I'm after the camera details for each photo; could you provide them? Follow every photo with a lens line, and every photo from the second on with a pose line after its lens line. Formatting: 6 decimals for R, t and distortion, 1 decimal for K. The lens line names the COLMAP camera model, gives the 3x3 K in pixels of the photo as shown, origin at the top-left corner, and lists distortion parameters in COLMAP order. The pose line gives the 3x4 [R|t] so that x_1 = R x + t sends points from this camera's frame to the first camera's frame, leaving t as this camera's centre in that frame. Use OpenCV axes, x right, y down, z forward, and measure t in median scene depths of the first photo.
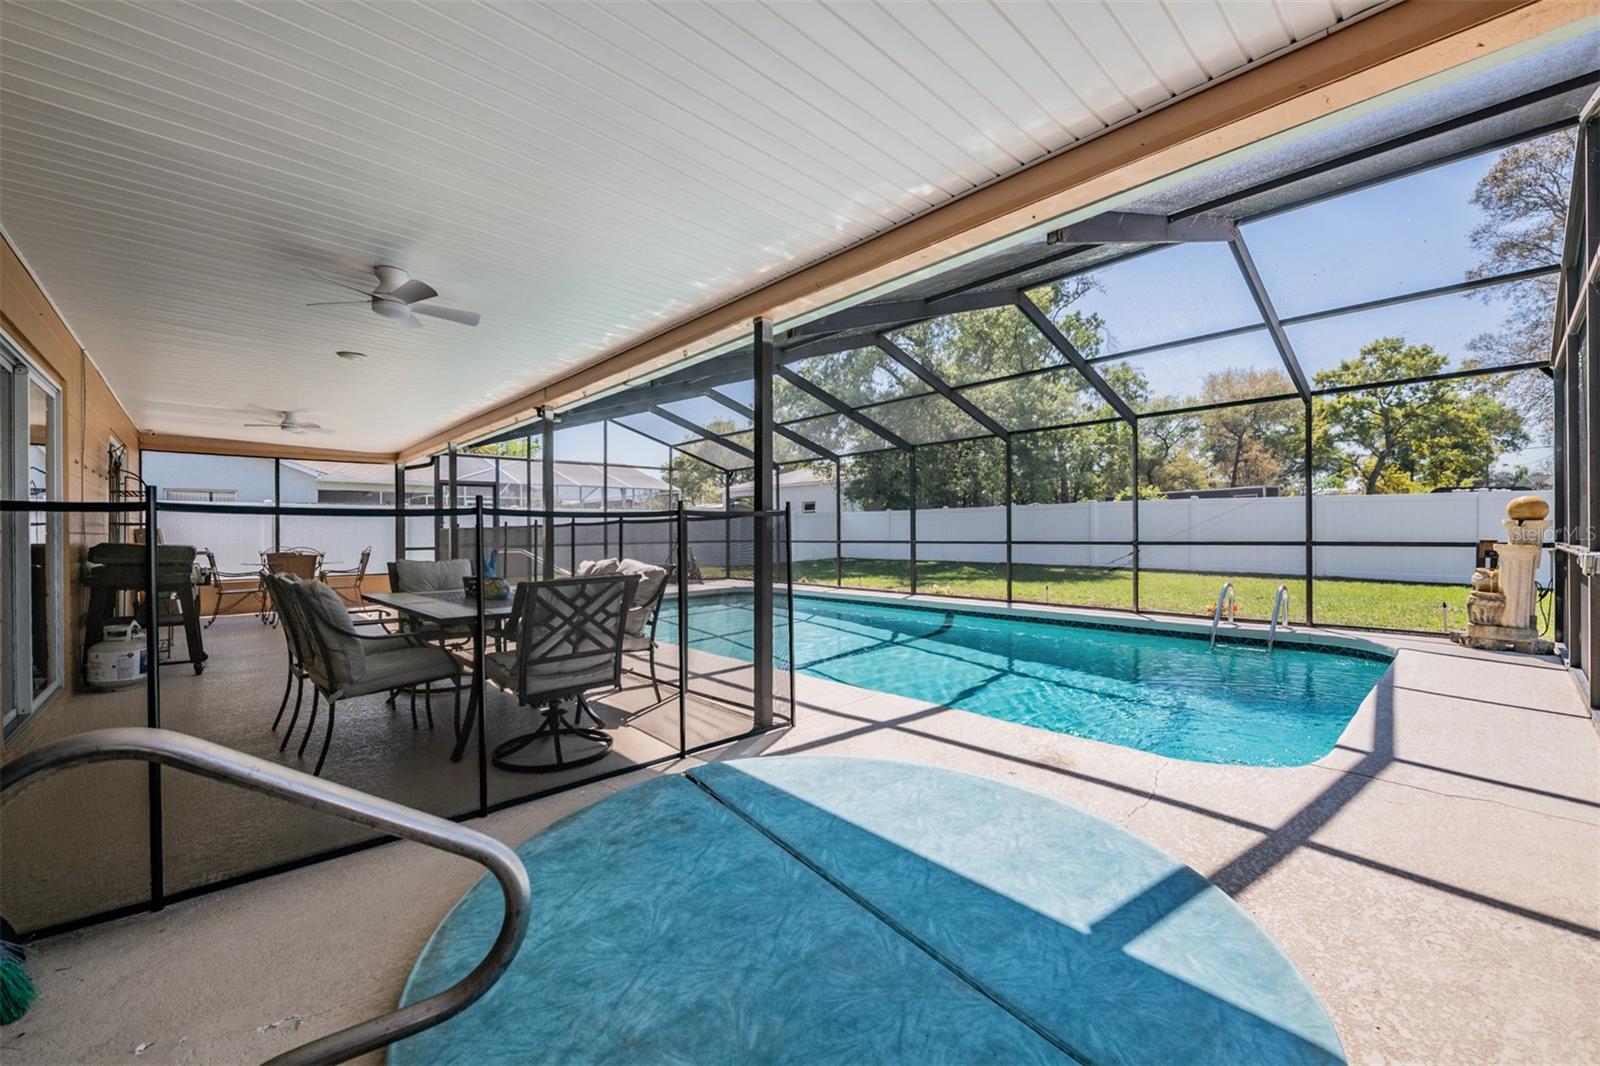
lens RADIAL K [[630.6, 0, 797.6], [0, 630.6, 537.4], [0, 0, 1]] dist [-0.000592, -0.000328]
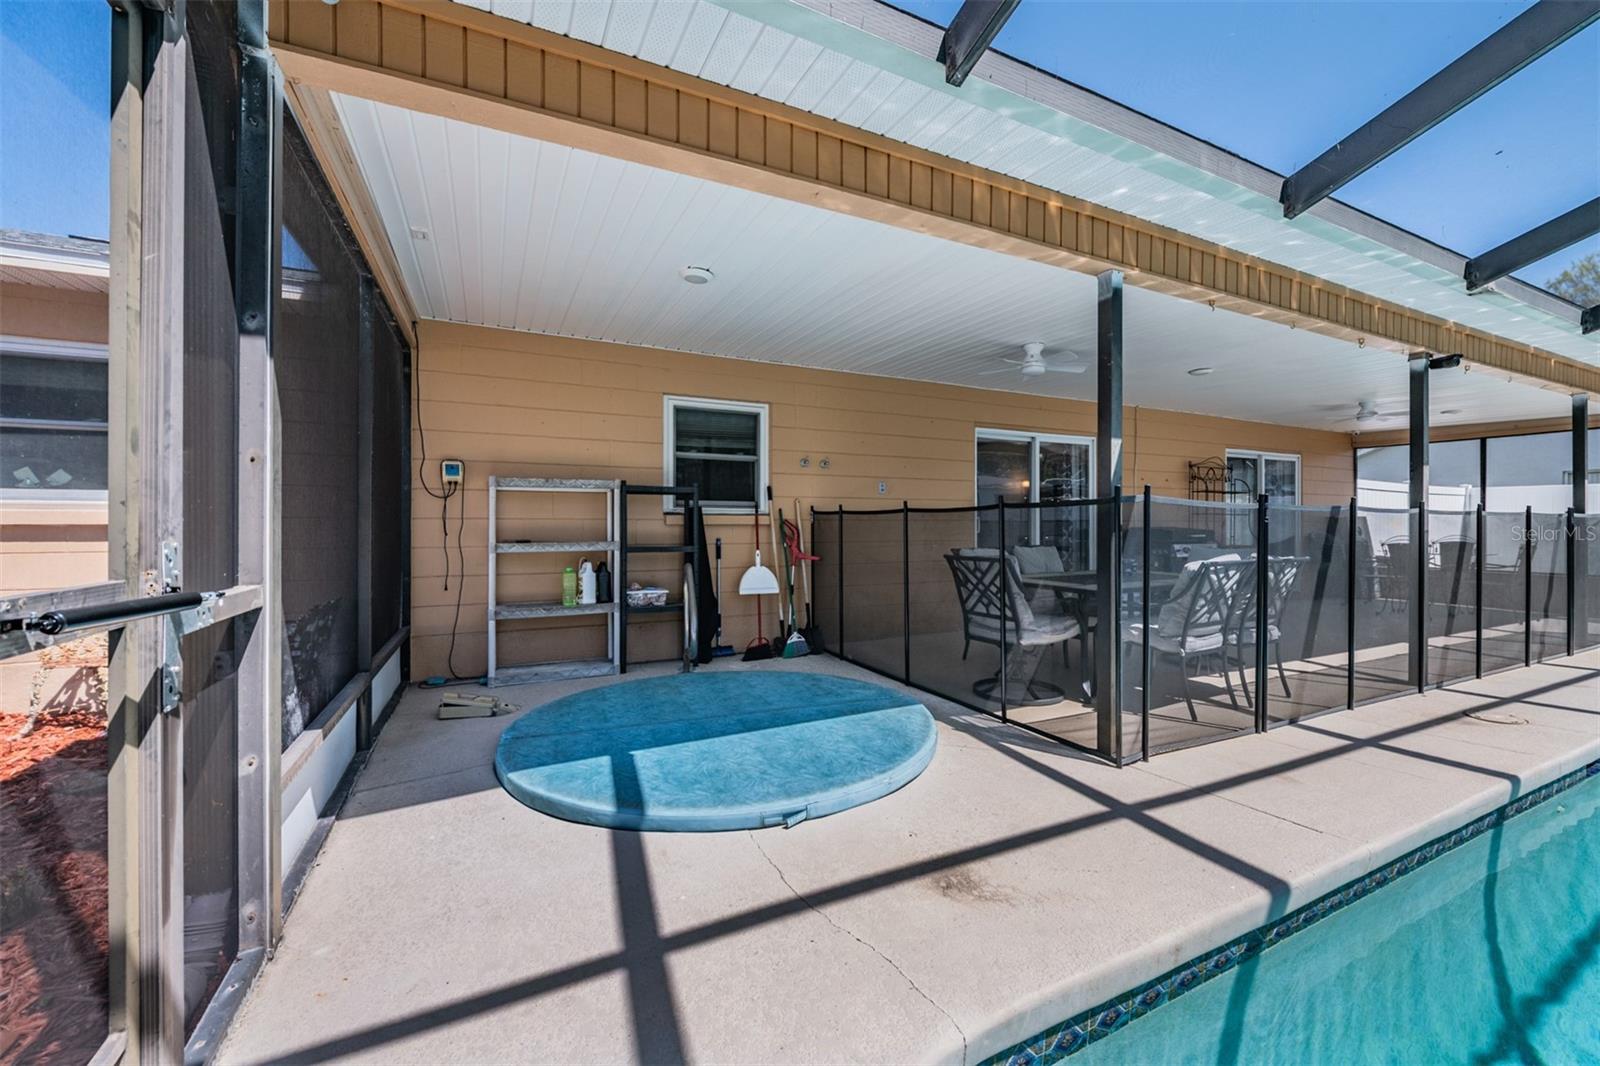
lens RADIAL K [[630.6, 0, 797.6], [0, 630.6, 537.4], [0, 0, 1]] dist [-0.000592, -0.000328]
pose [[-0.285582, 0.026001, -0.958002, 0.516332], [-0.007434, 0.999542, 0.029345, -0.006164], [0.958325, 0.015502, -0.285258, 0.499979]]
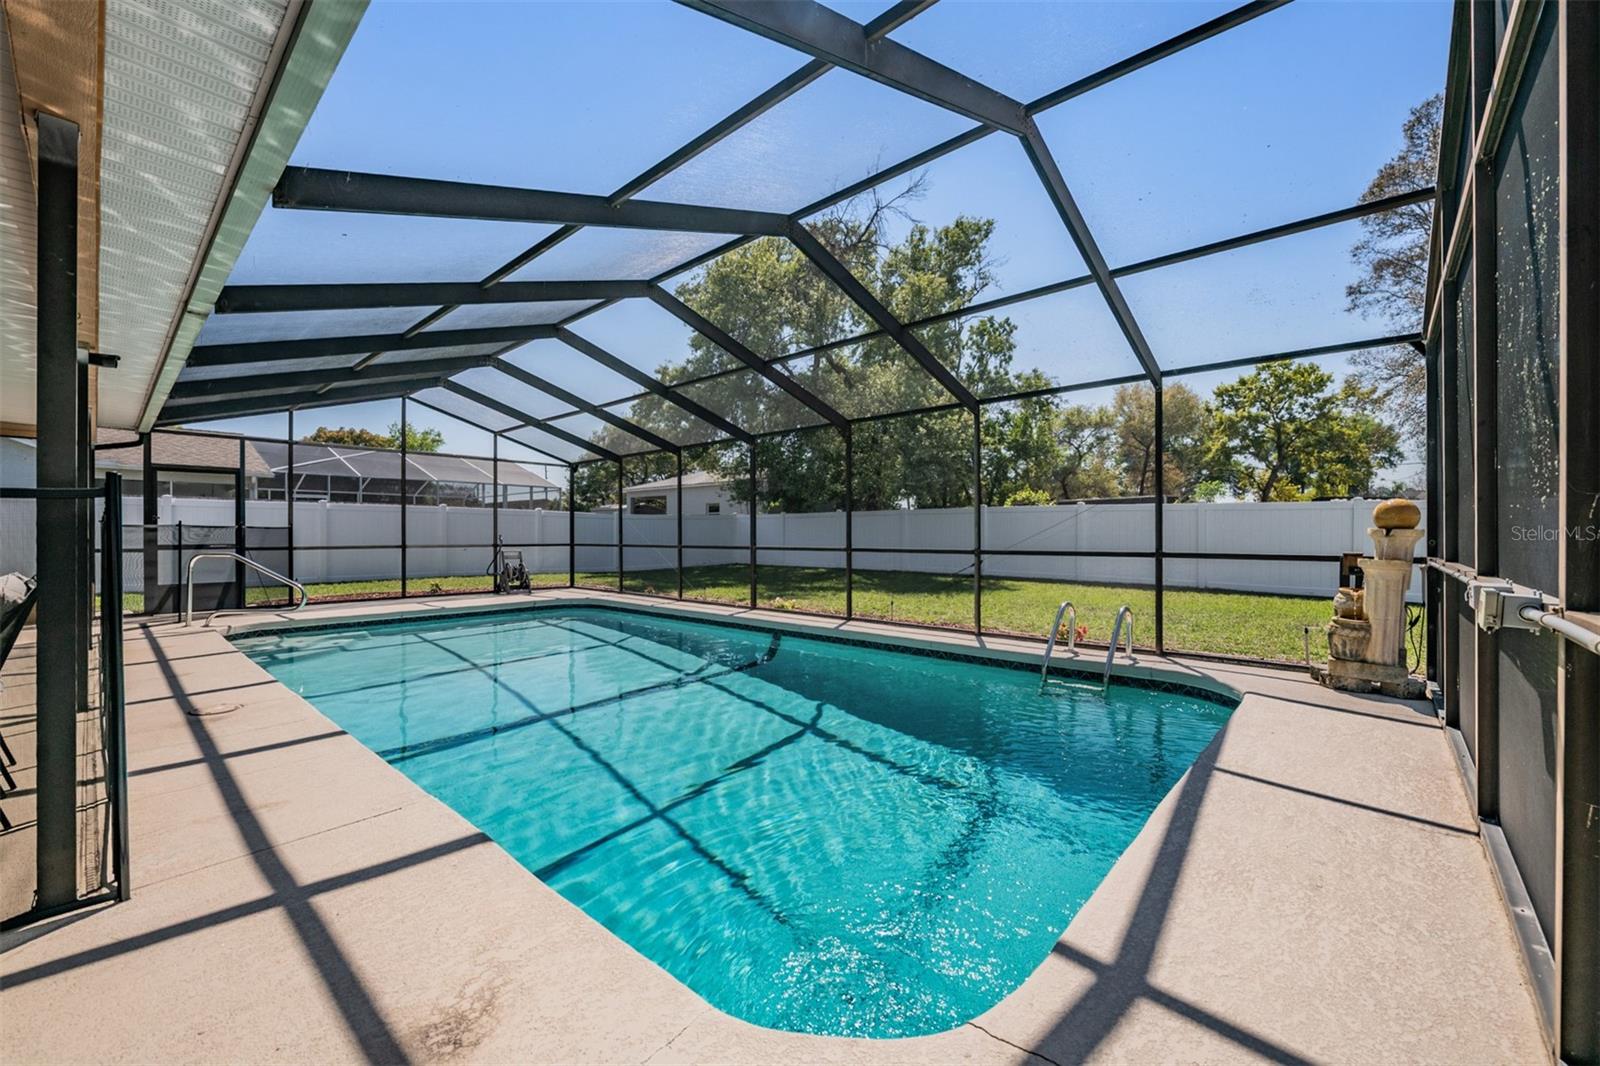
lens RADIAL K [[630.6, 0, 797.6], [0, 630.6, 537.4], [0, 0, 1]] dist [-0.000592, -0.000328]
pose [[0.995493, 0.010851, 0.094209, 0.300890], [-0.010237, 0.999923, -0.006997, -0.003283], [-0.094278, 0.006001, 0.995528, 0.253322]]
